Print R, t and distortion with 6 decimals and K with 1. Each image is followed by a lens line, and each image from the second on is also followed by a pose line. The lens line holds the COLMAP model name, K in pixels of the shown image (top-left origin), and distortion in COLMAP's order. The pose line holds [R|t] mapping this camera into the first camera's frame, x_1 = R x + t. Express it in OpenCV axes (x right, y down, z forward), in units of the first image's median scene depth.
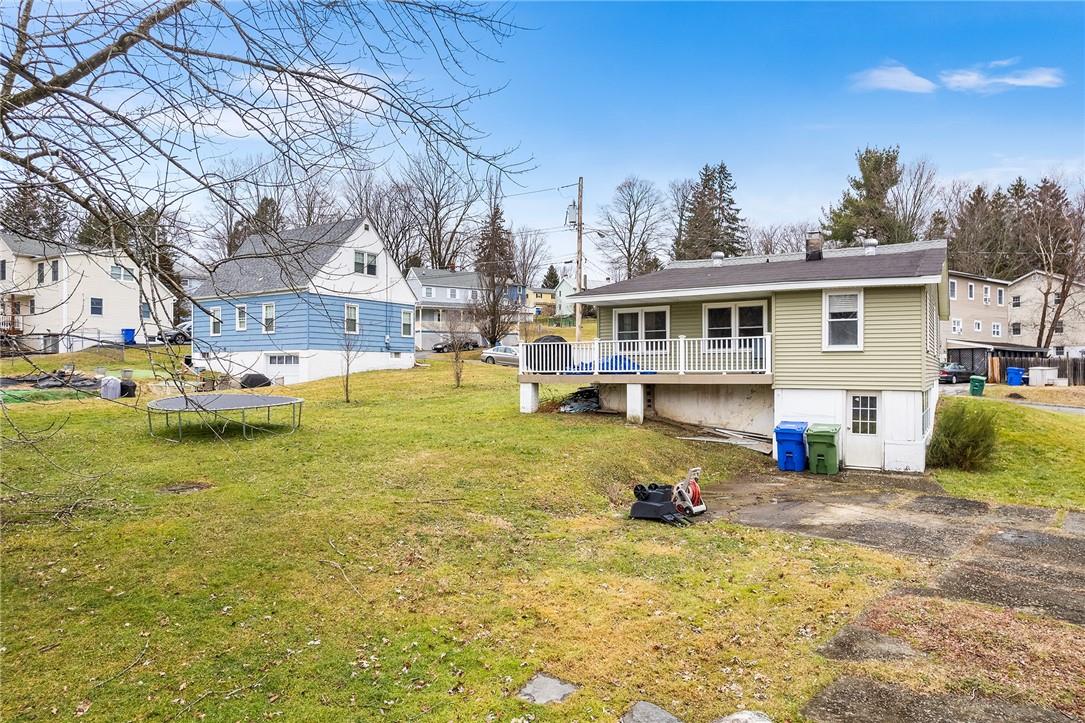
lens RADIAL K [[698.3, 0, 542.5], [0, 698.3, 361.5], [0, 0, 1]] dist [-0.064170, 0.053387]
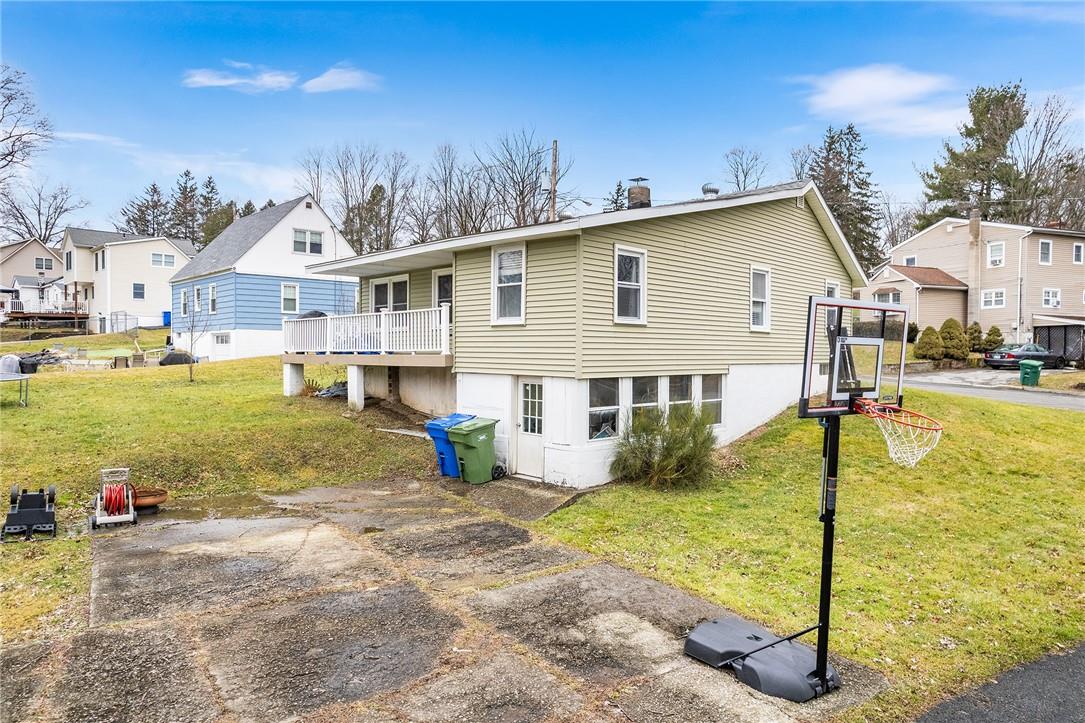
lens RADIAL K [[698.3, 0, 542.5], [0, 698.3, 361.5], [0, 0, 1]] dist [-0.064170, 0.053387]
pose [[0.972053, 0.007037, -0.234657, 0.348593], [-0.000764, 0.999640, 0.026815, 0.002520], [0.234761, -0.025887, 0.971708, 0.134128]]
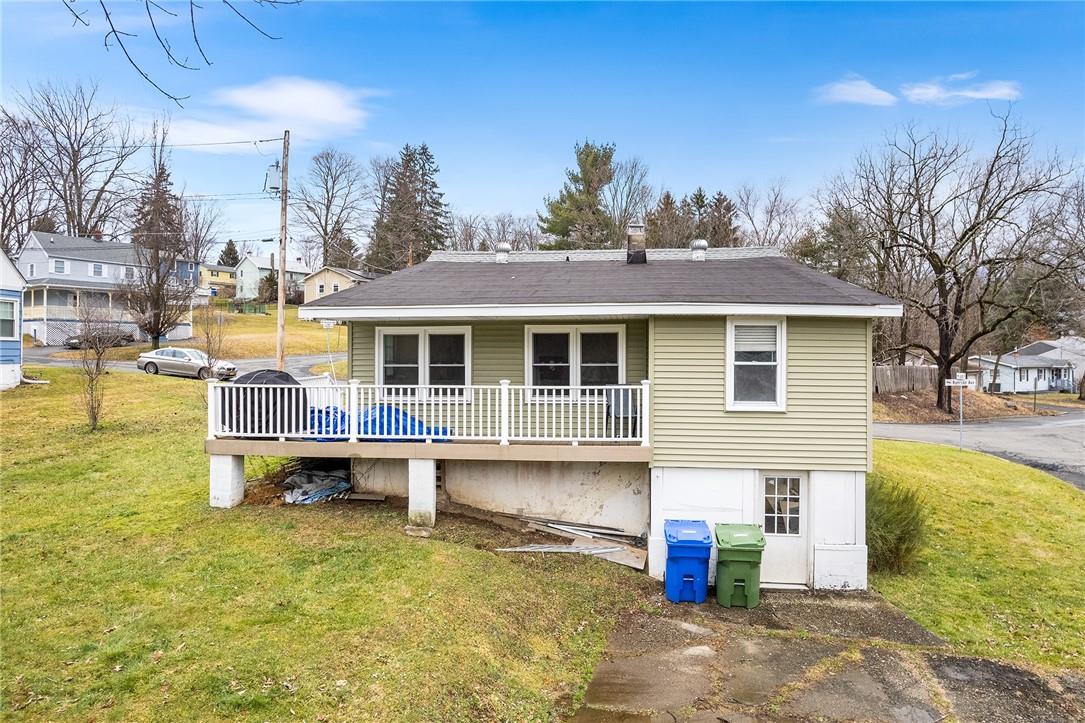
lens RADIAL K [[710.6, 0, 537.1], [0, 710.6, 347.1], [0, 0, 1]] dist [-0.065463, 0.056809]
pose [[0.909546, 0.006512, 0.415552, -0.018987], [-0.007129, 0.999975, -0.000067, -0.039683], [-0.415541, -0.002902, 0.909570, 0.252742]]
